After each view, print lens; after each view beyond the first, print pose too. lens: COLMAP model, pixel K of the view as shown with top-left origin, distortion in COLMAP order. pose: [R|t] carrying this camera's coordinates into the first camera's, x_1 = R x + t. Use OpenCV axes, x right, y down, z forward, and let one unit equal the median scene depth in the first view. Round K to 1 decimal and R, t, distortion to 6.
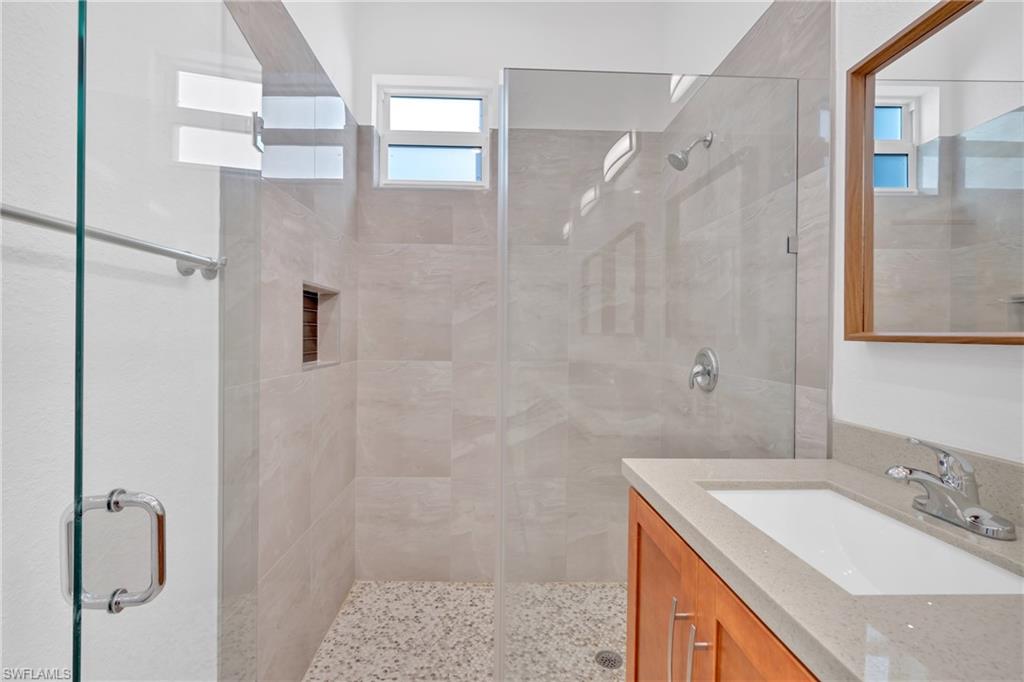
lens RADIAL K [[467.6, 0, 506.6], [0, 467.6, 335.7], [0, 0, 1]] dist [-0.003439, 0.000207]
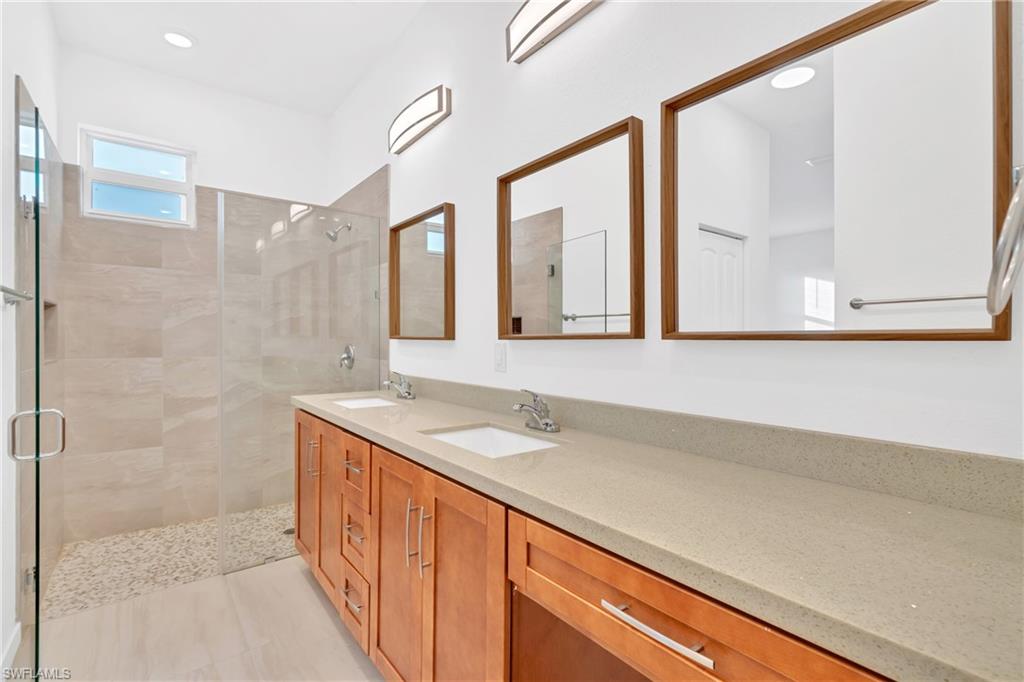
lens RADIAL K [[469.1, 0, 512.0], [0, 469.1, 341.0], [0, 0, 1]] dist [-0.004471, -0.000287]
pose [[0.812150, -0.011176, 0.583341, -0.087682], [0.007067, 0.999932, 0.009319, 0.002355], [-0.583405, -0.003446, 0.812174, -0.647509]]
